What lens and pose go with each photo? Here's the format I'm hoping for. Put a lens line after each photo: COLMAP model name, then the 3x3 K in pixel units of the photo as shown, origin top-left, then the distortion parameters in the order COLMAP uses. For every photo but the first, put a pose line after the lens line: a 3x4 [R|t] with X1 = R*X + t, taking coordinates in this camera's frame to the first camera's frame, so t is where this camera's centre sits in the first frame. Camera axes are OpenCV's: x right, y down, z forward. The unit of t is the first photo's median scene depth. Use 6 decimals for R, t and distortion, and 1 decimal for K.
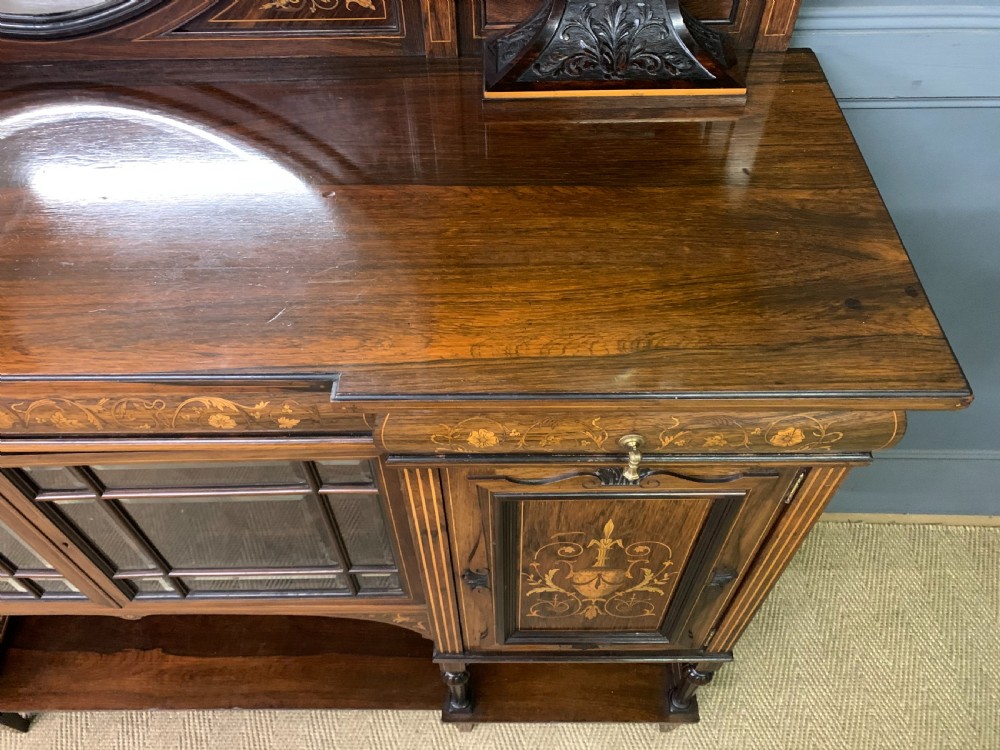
lens RADIAL K [[777.7, 0, 488.4], [0, 777.7, 383.1], [0, 0, 1]] dist [0.006282, 0.005909]
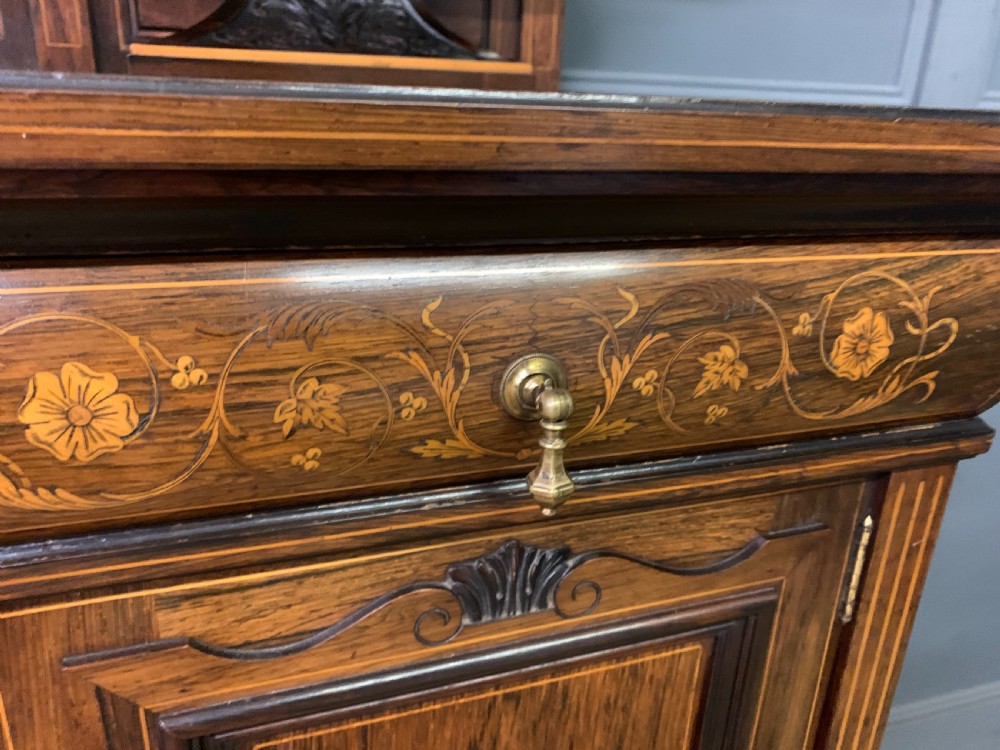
lens RADIAL K [[783.9, 0, 493.2], [0, 783.9, 377.8], [0, 0, 1]] dist [0.007486, -0.005981]
pose [[0.937101, -0.061822, 0.343539, 0.032484], [0.235403, 0.838627, -0.491213, 0.204162], [-0.257734, 0.541186, 0.800432, 0.576736]]
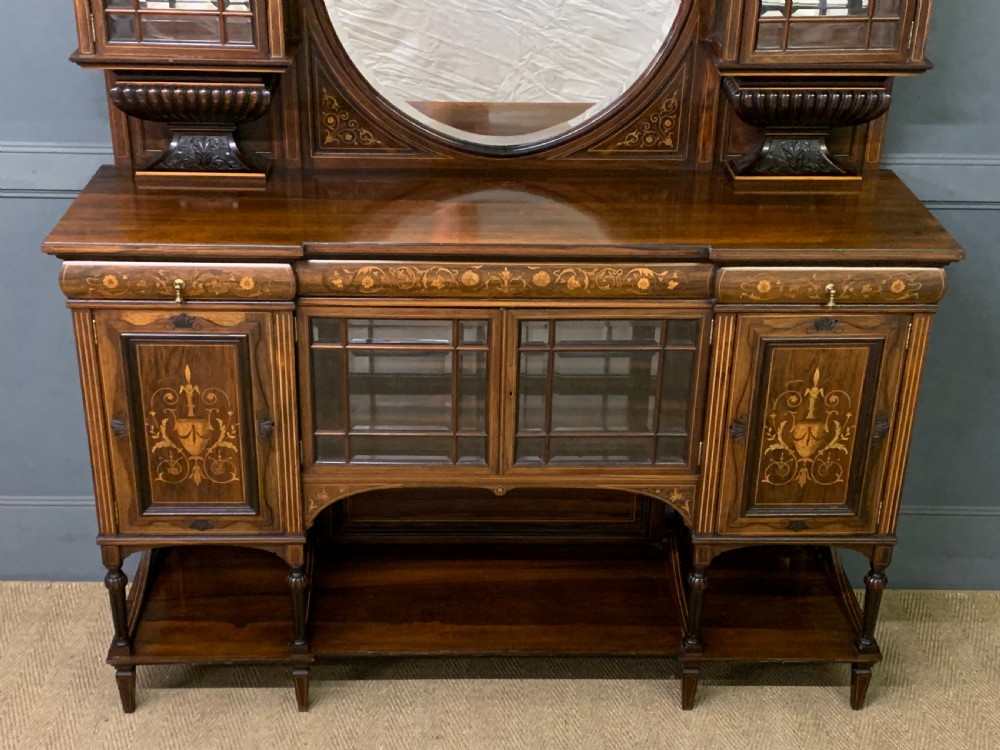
lens RADIAL K [[1375.9, 0, 483.9], [0, 1375.9, 362.7], [0, 0, 1]] dist [0.212517, -0.676422]
pose [[0.998792, 0.021837, 0.044022, -0.817985], [-0.000104, 0.896779, -0.442478, 1.690457], [-0.049141, 0.441939, 0.895698, -2.039240]]
